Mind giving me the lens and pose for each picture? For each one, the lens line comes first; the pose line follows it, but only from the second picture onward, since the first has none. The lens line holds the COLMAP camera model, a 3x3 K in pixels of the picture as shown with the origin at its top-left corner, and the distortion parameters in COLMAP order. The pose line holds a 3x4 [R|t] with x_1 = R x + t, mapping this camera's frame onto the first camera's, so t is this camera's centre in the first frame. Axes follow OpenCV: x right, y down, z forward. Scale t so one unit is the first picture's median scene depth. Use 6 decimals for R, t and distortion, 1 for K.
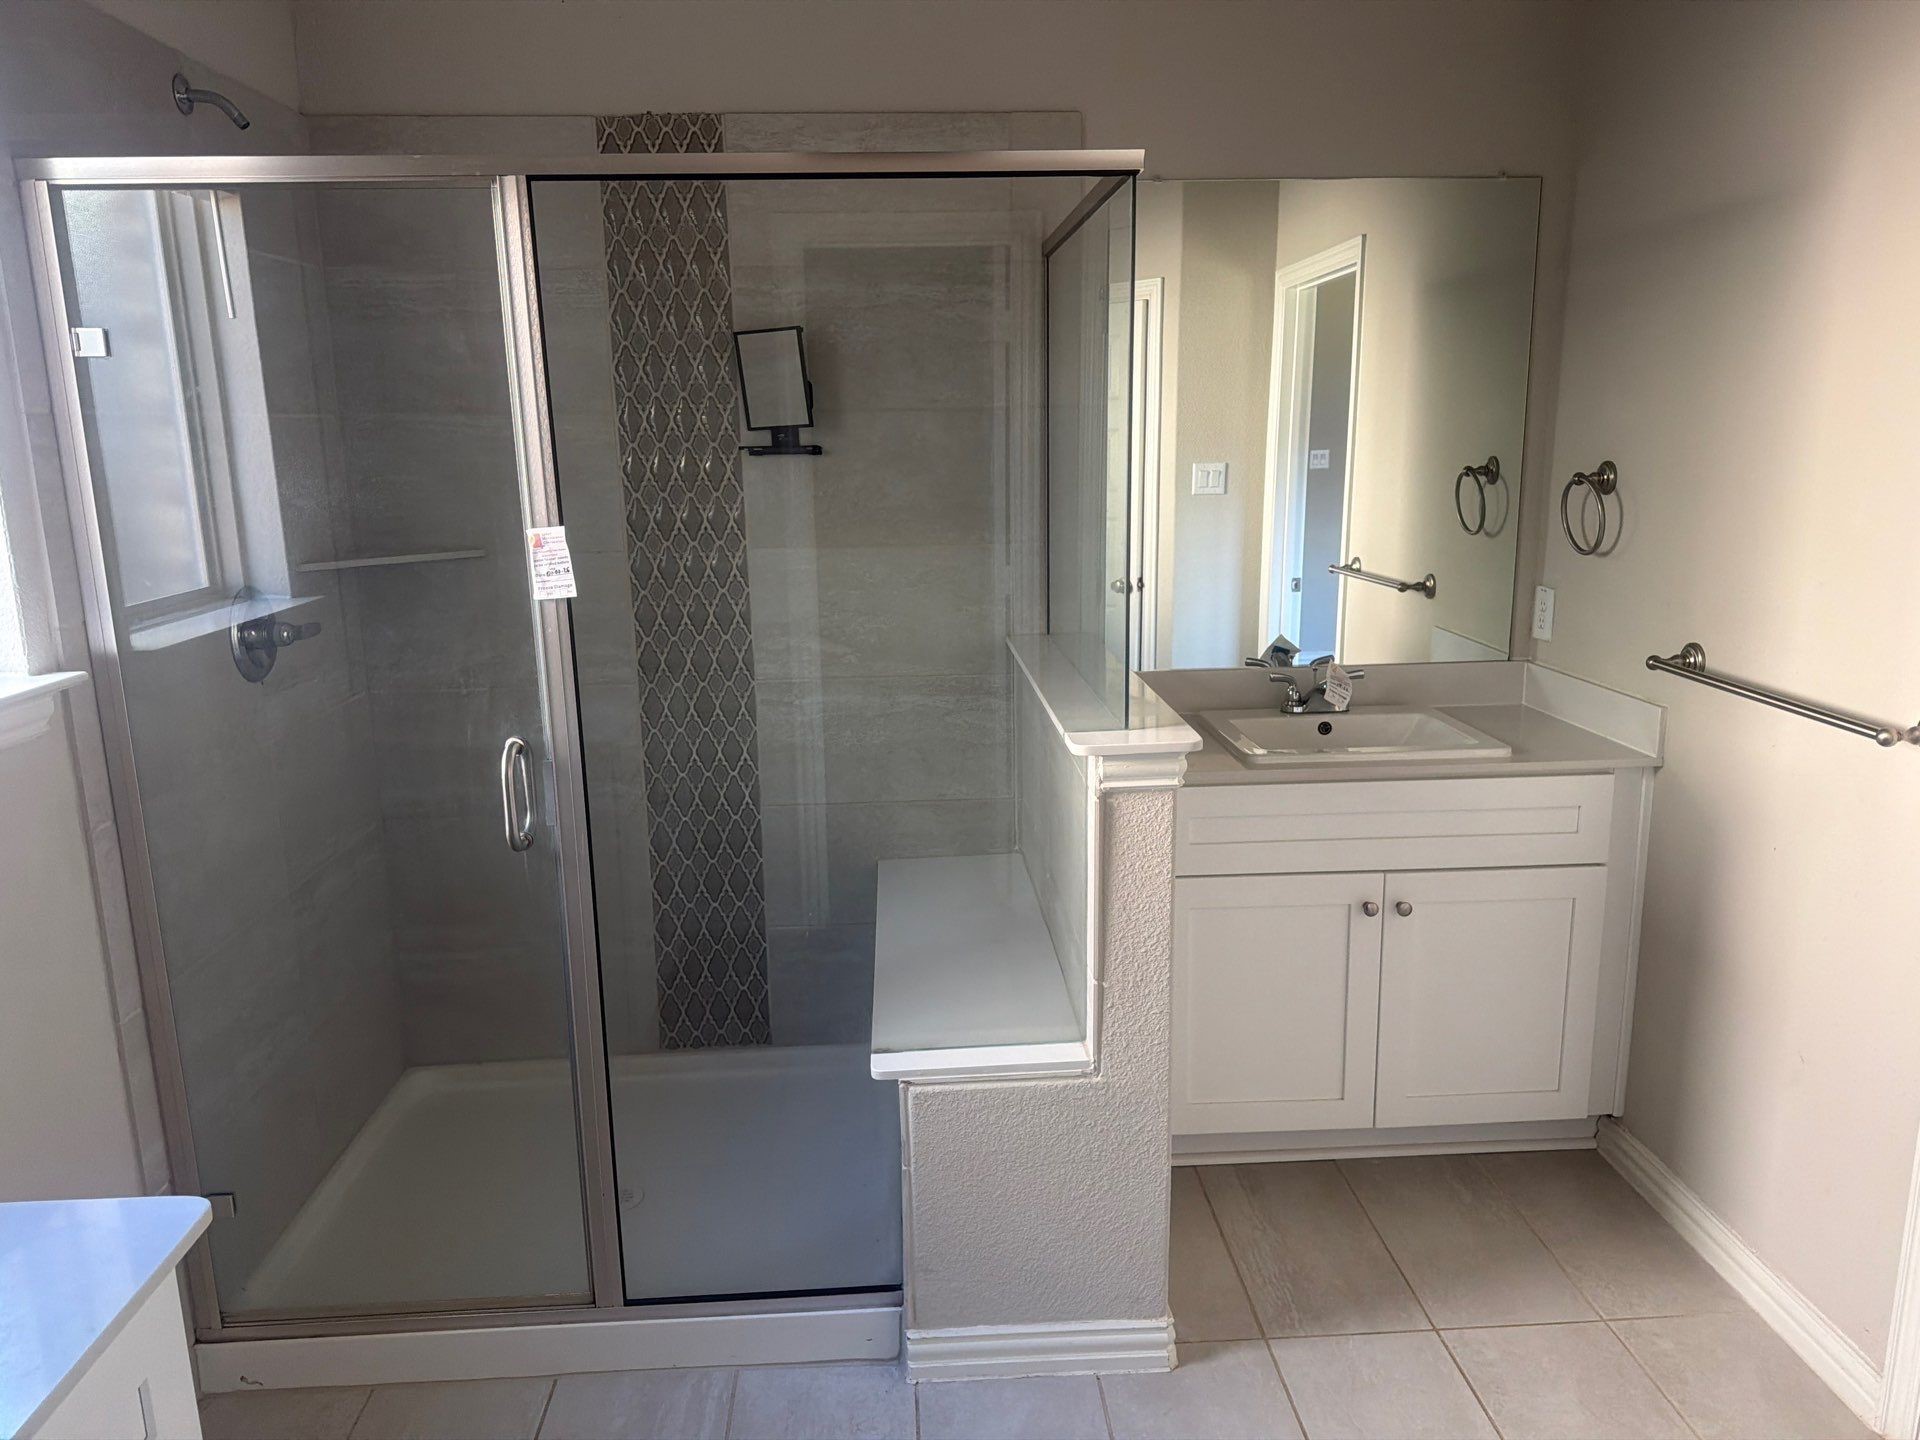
lens RADIAL K [[1305.9, 0, 970.9], [0, 1305.9, 726.3], [0, 0, 1]] dist [0.019616, -0.029303]
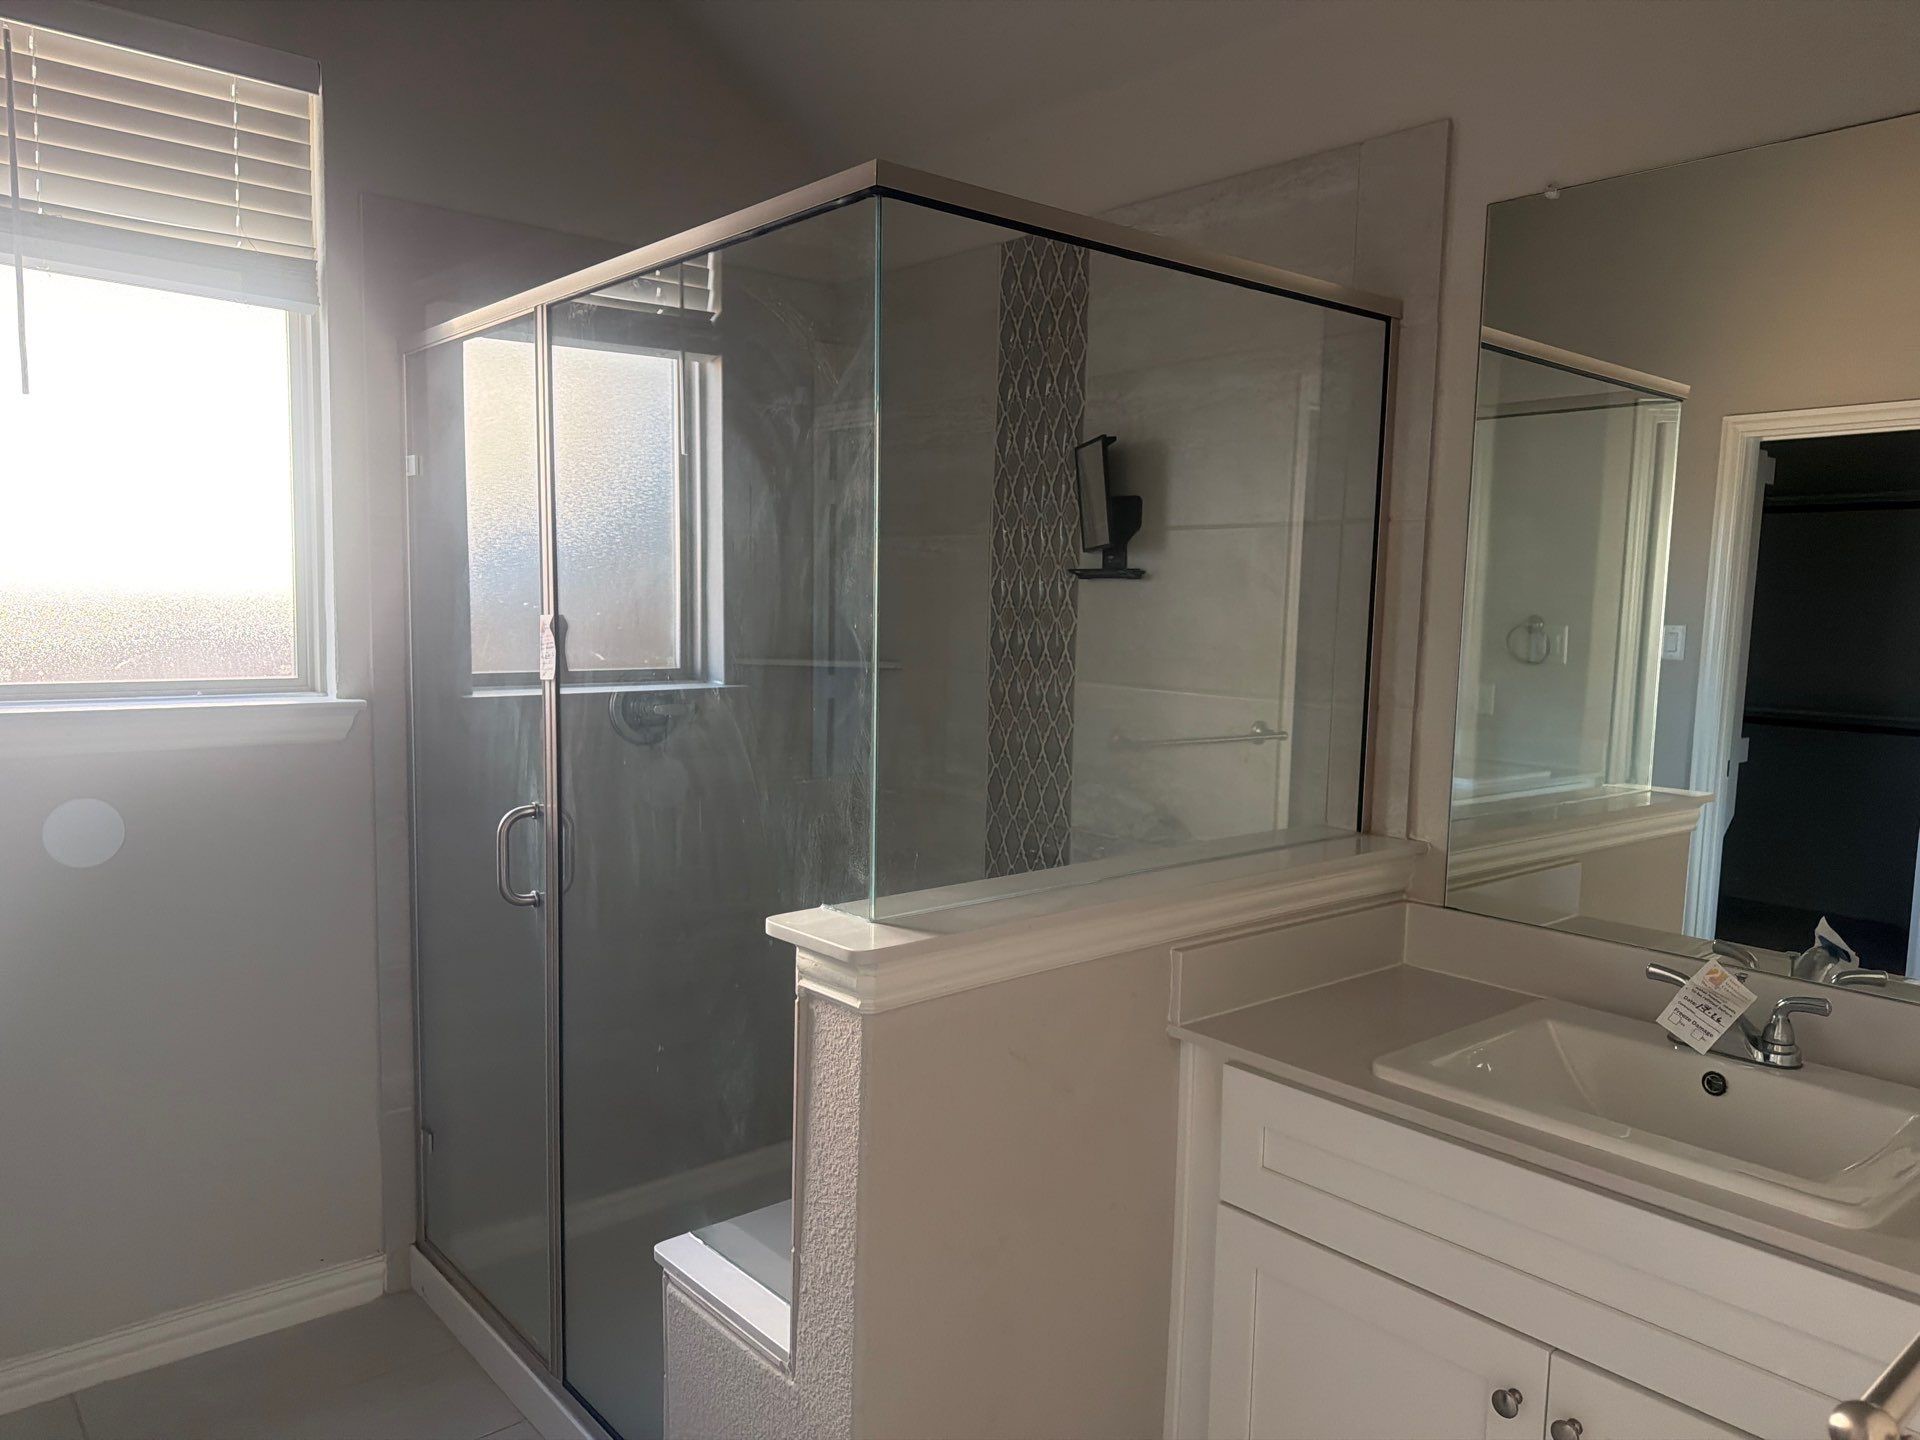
lens RADIAL K [[1305.9, 0, 956.3], [0, 1305.9, 724.3], [0, 0, 1]] dist [0.019616, -0.029303]
pose [[0.617795, 0.108062, -0.778879, 0.490483], [-0.202853, 0.978888, -0.025088, -0.067962], [0.759724, 0.173497, 0.626673, 0.385472]]
